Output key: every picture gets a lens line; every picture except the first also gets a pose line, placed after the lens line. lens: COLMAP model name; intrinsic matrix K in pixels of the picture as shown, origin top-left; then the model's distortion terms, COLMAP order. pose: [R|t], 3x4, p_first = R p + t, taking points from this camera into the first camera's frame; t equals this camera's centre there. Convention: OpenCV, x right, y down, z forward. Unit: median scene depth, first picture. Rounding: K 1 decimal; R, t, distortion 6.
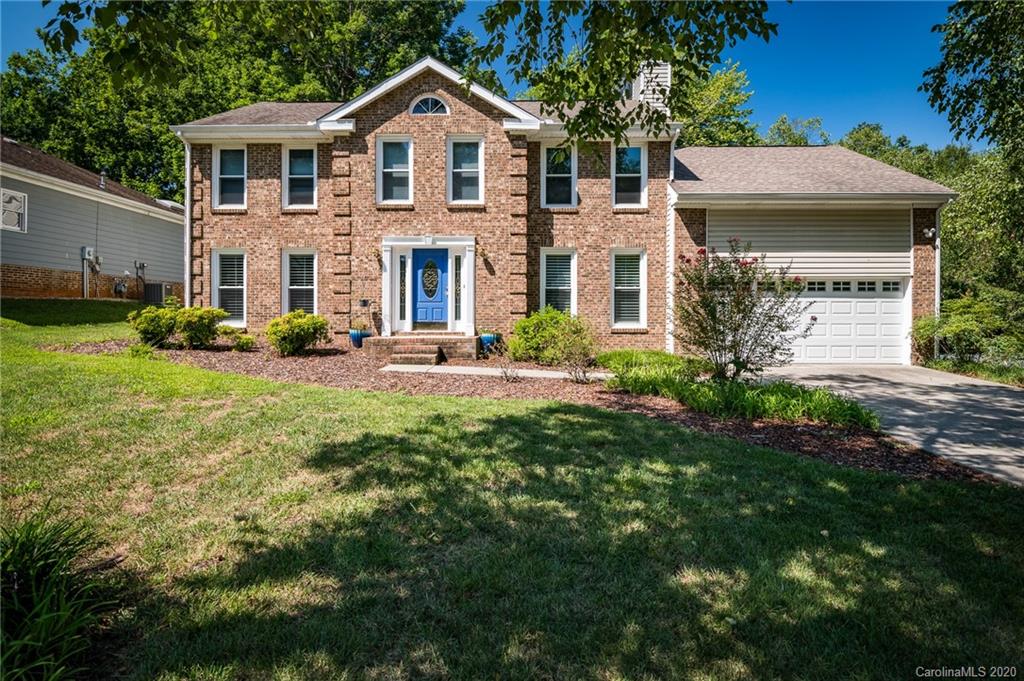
lens RADIAL K [[514.5, 0, 512.8], [0, 514.5, 326.9], [0, 0, 1]] dist [0.013430, -0.029646]
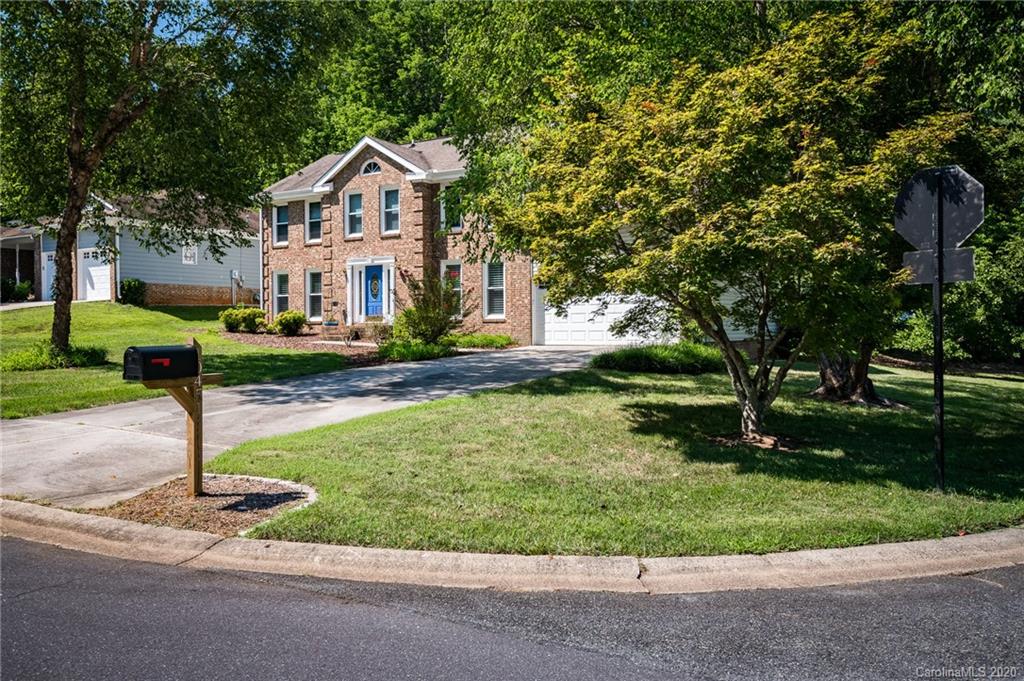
lens RADIAL K [[851.8, 0, 509.8], [0, 851.8, 359.6], [0, 0, 1]] dist [-0.000439, 0.000694]
pose [[0.849937, 0.012315, -0.526740, 1.441292], [-0.001954, 0.999794, 0.020222, 0.064450], [0.526881, -0.016158, 0.849786, -0.849090]]
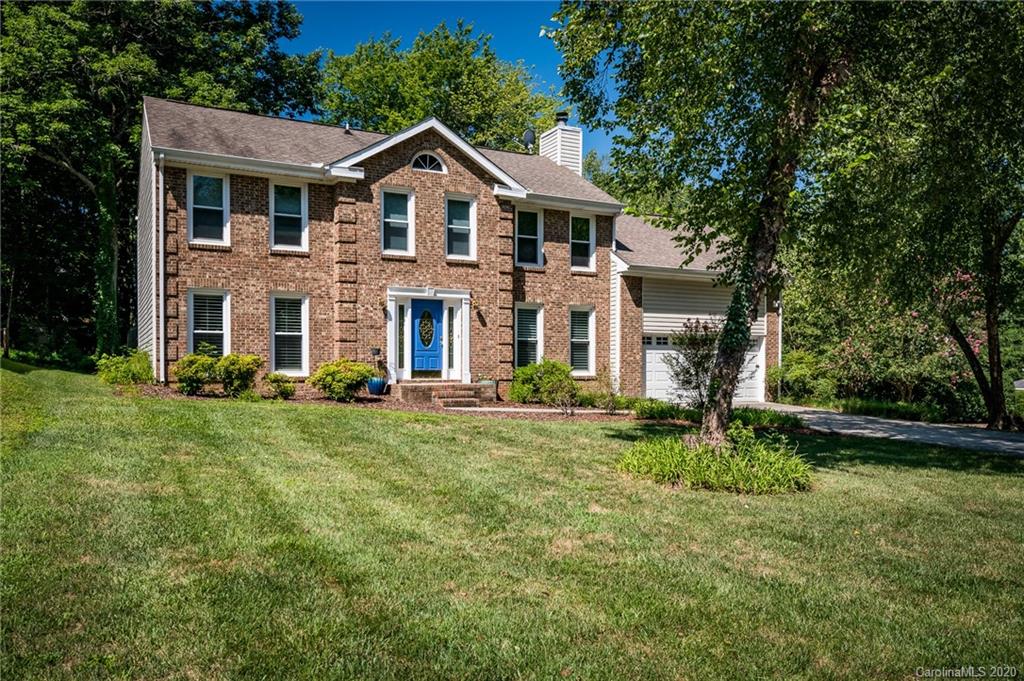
lens RADIAL K [[800.4, 0, 510.5], [0, 800.4, 390.2], [0, 0, 1]] dist [0.002143, 0.002139]
pose [[0.873549, -0.013267, 0.486555, -0.803983], [0.009055, 0.999898, 0.011007, 0.014395], [-0.486651, -0.005210, 0.873581, -0.492382]]
